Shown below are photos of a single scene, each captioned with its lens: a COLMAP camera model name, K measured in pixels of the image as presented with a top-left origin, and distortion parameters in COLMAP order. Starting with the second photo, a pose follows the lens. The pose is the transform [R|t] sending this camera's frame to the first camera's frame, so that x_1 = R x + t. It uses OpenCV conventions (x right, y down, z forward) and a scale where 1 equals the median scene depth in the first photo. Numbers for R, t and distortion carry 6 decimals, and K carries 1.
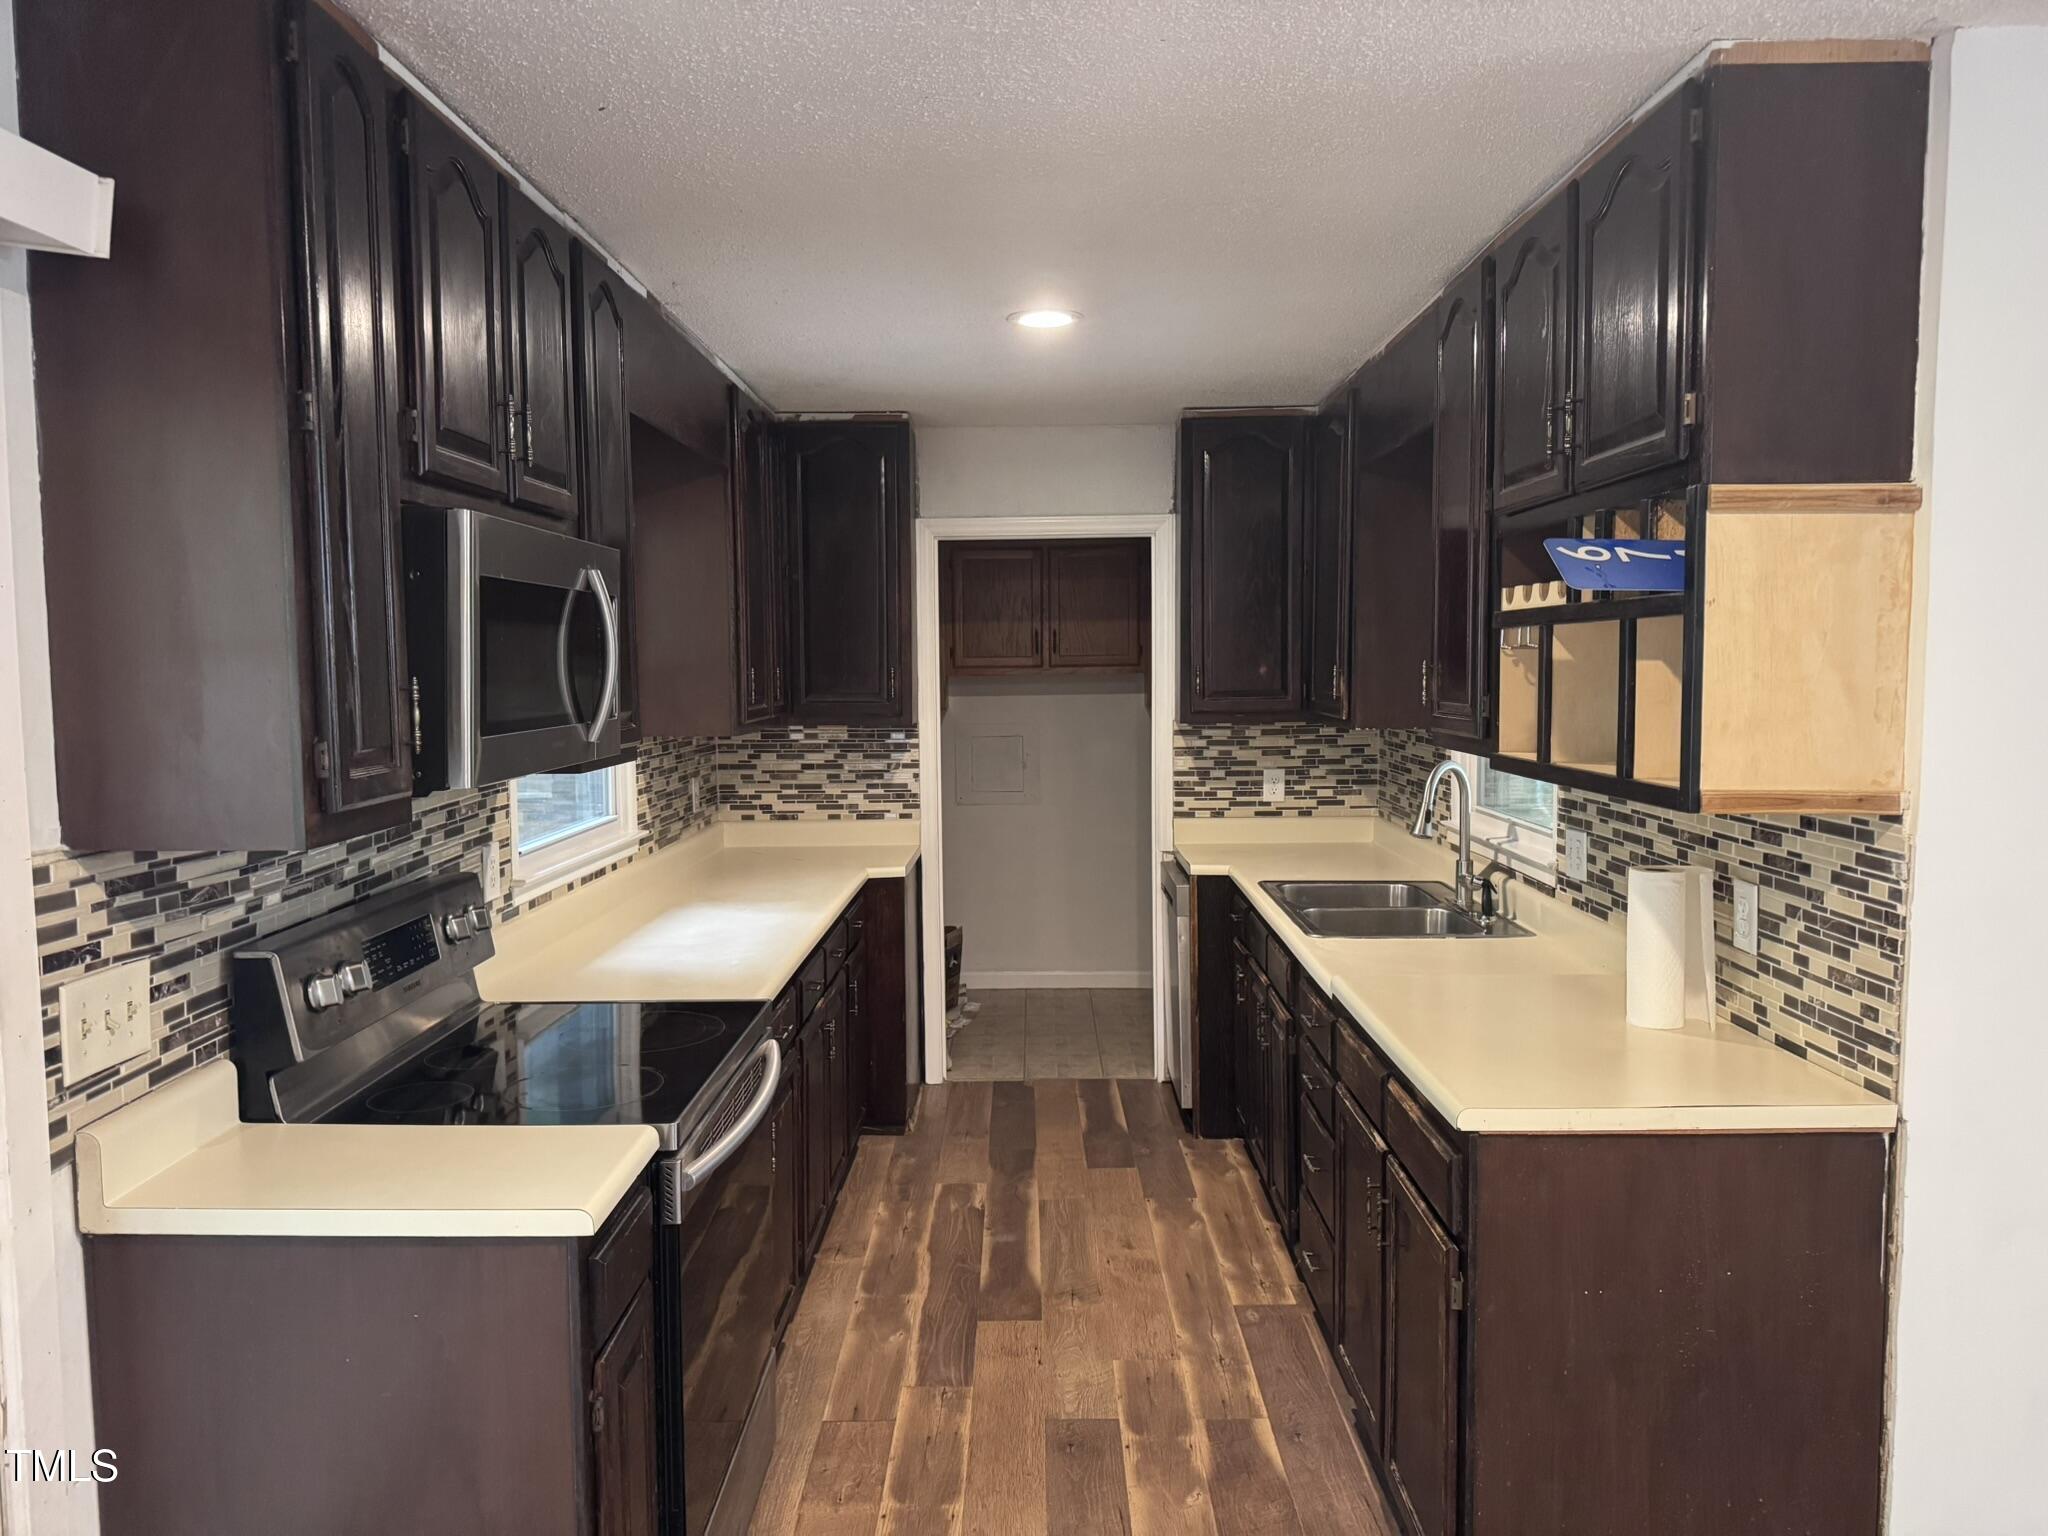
lens RADIAL K [[1428.5, 0, 1024.0], [0, 1428.5, 768.0], [0, 0, 1]] dist [0.141438, -0.204637]
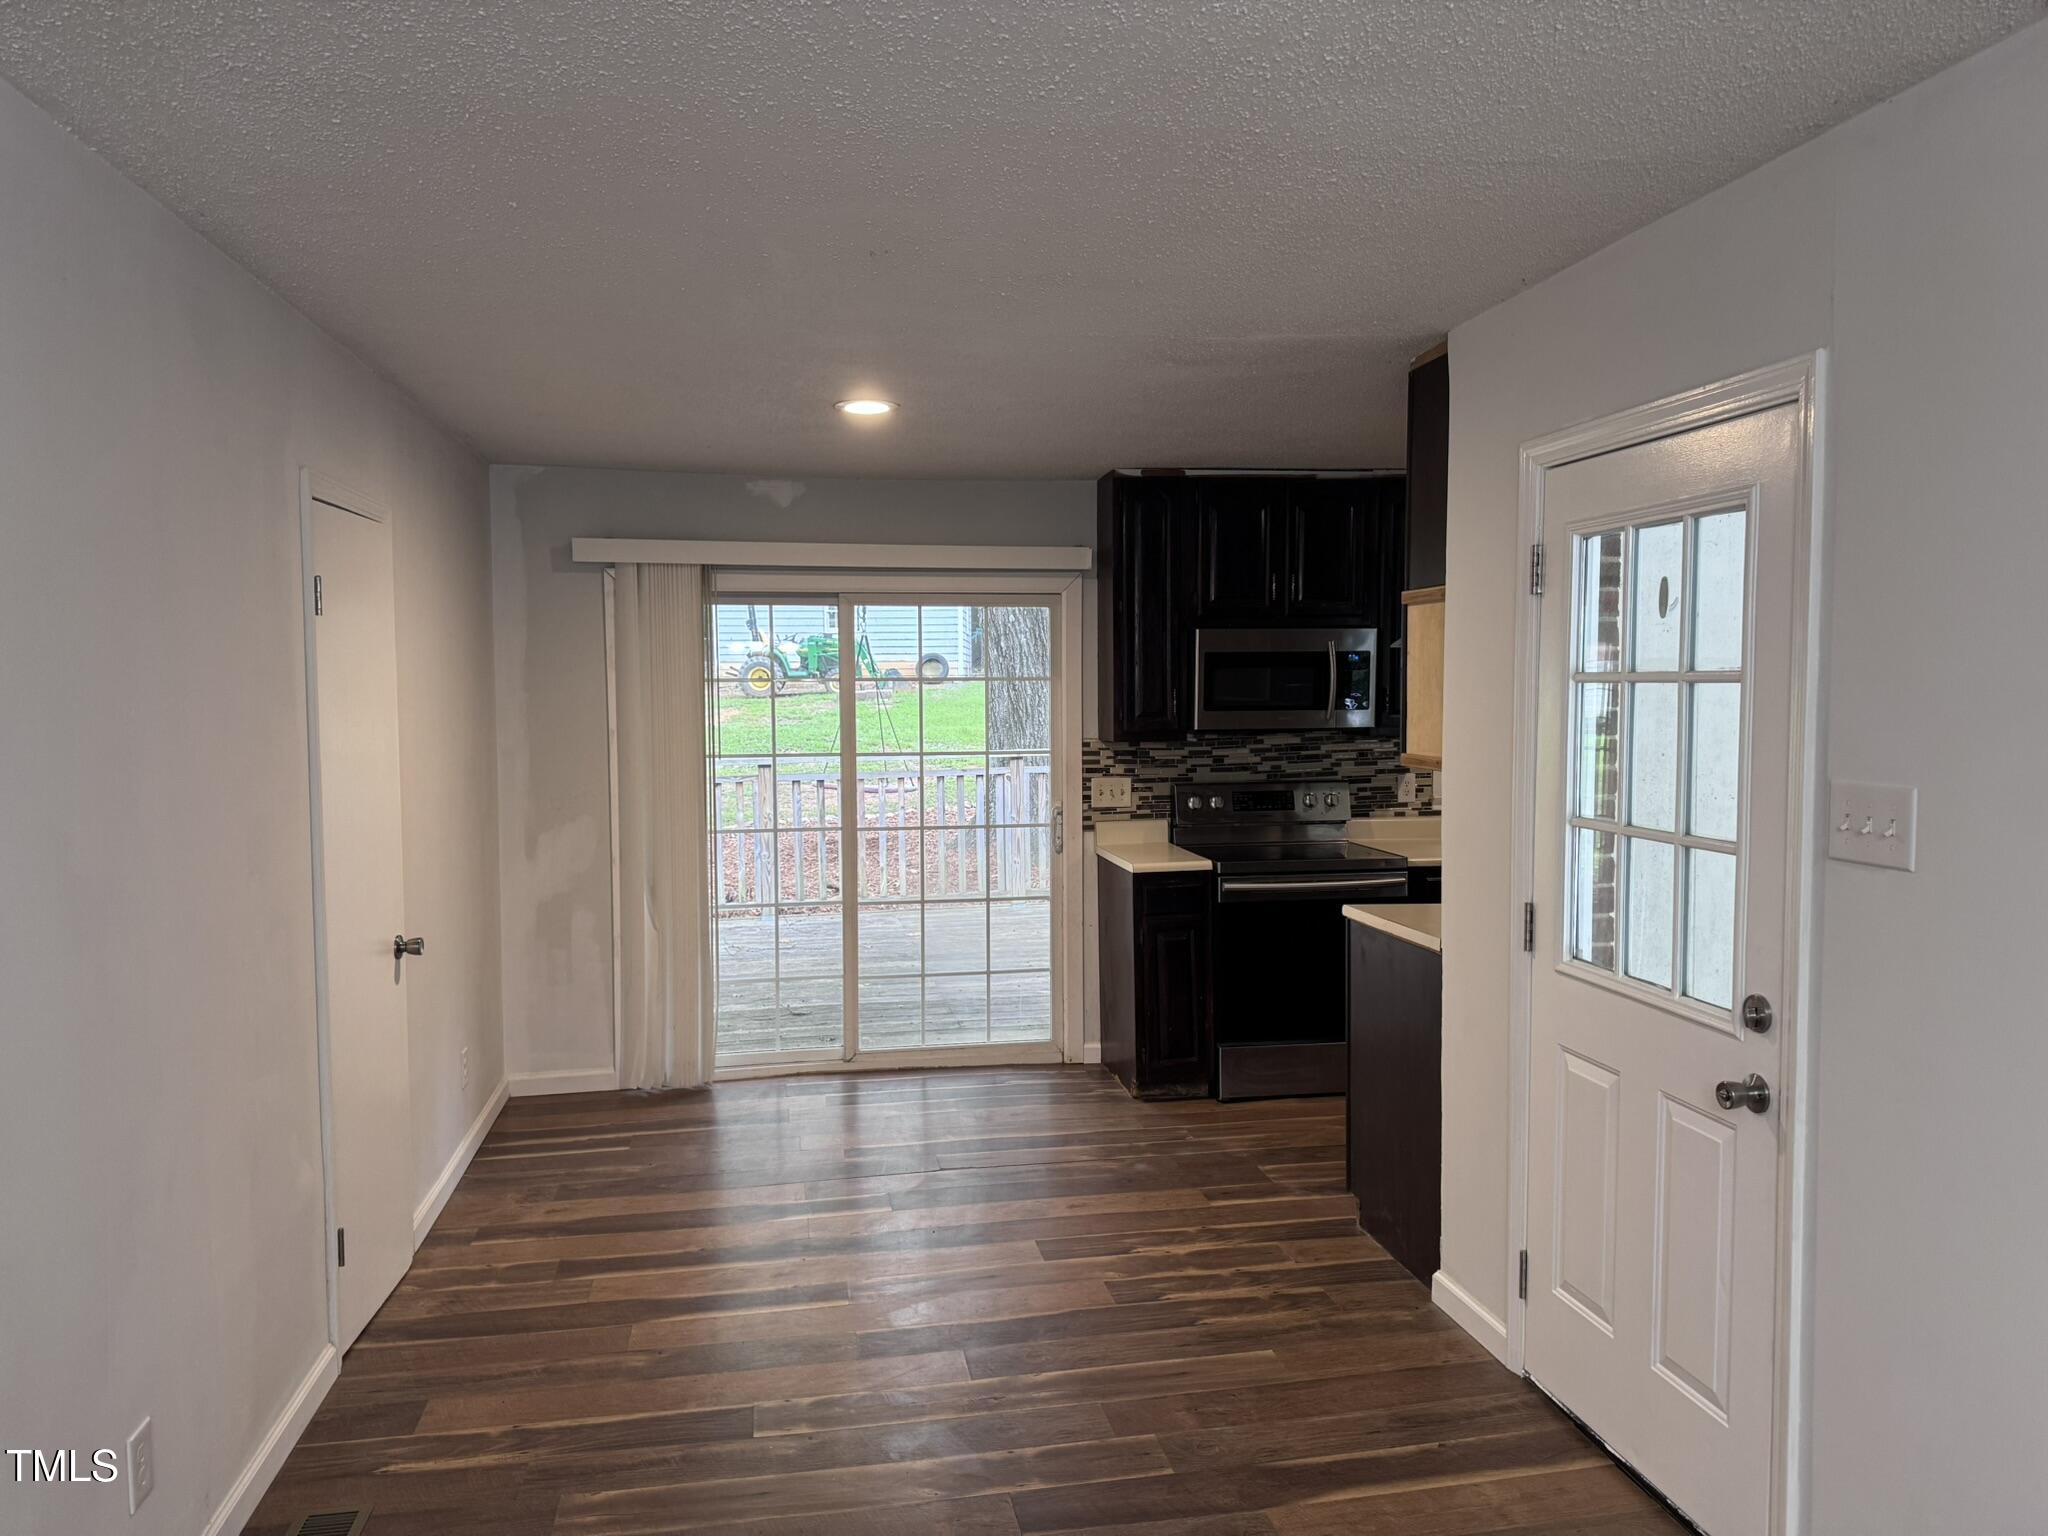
lens RADIAL K [[1439.1, 0, 1025.8], [0, 1439.1, 771.9], [0, 0, 1]] dist [0.099449, -0.101016]
pose [[0.199482, 0.063231, -0.977859, 1.313350], [-0.068995, 0.996346, 0.050351, -0.012649], [0.977469, 0.057423, 0.203116, 0.078033]]
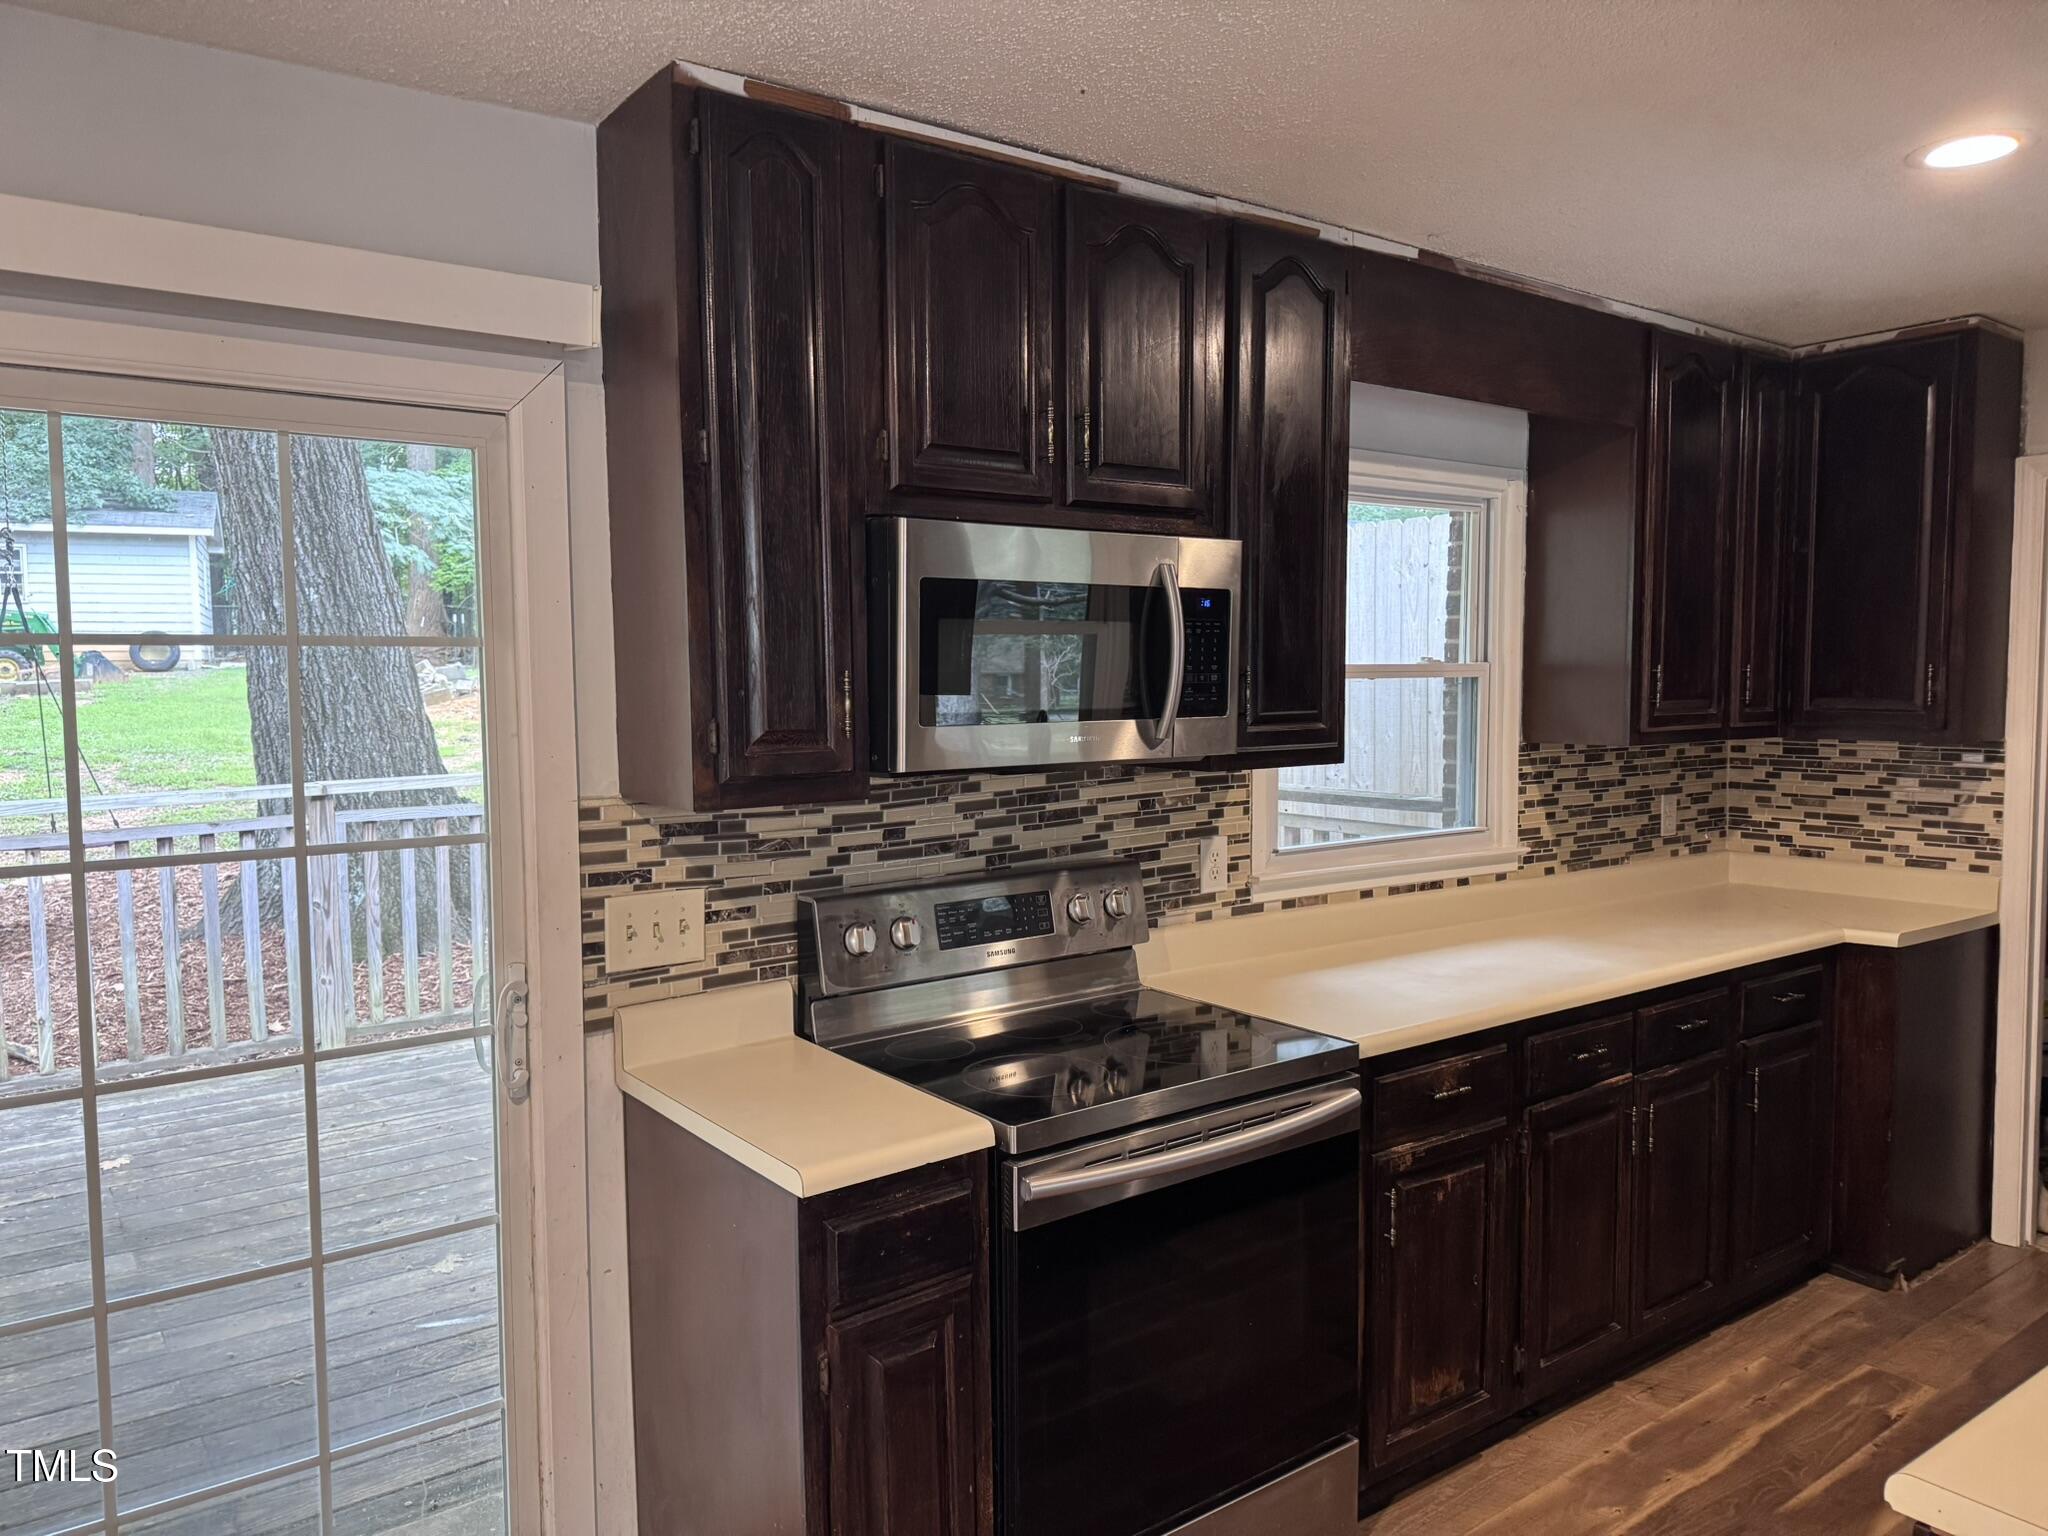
lens RADIAL K [[1439.1, 0, 1025.8], [0, 1439.1, 771.9], [0, 0, 1]] dist [0.099449, -0.101016]
pose [[0.618892, 0.055962, -0.783480, 0.309253], [-0.056885, 0.998033, 0.026352, -0.011764], [0.783413, 0.028259, 0.620858, 0.234647]]
